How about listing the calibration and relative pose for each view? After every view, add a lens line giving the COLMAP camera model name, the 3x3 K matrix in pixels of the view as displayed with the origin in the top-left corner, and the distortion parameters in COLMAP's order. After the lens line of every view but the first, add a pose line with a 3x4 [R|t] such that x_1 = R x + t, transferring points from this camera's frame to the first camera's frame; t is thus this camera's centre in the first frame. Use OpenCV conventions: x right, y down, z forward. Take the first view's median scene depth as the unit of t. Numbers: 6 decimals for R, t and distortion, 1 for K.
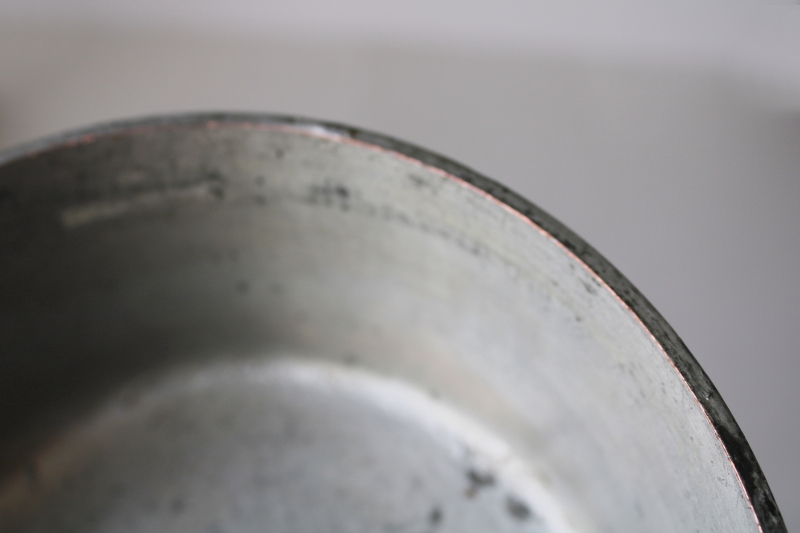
lens RADIAL K [[1236.9, 0, 400.0], [0, 1236.9, 266.5], [0, 0, 1]] dist [-0.043975, 0.144107]
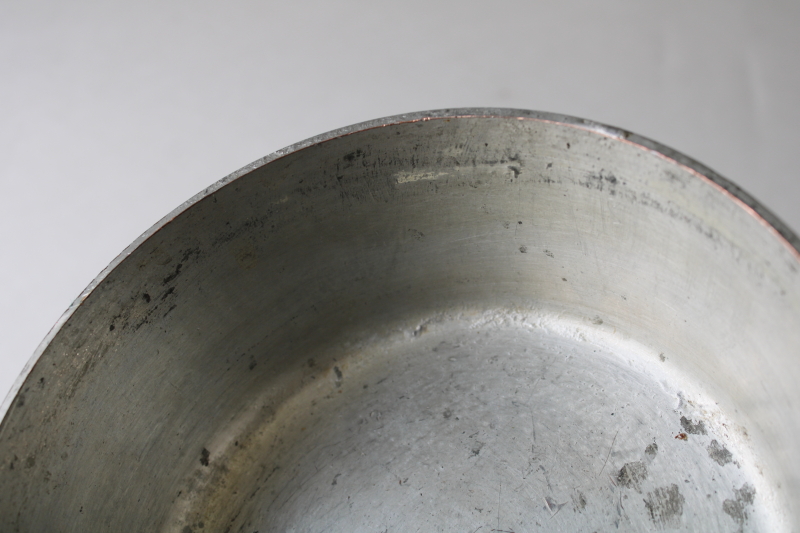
lens RADIAL K [[1236.9, 0, 400.0], [0, 1236.9, 266.5], [0, 0, 1]] dist [-0.043975, 0.144107]
pose [[0.973452, 0.124721, -0.191925, -0.003147], [-0.127359, 0.991856, -0.001422, 0.064668], [0.190184, 0.025828, 0.981409, -0.341107]]
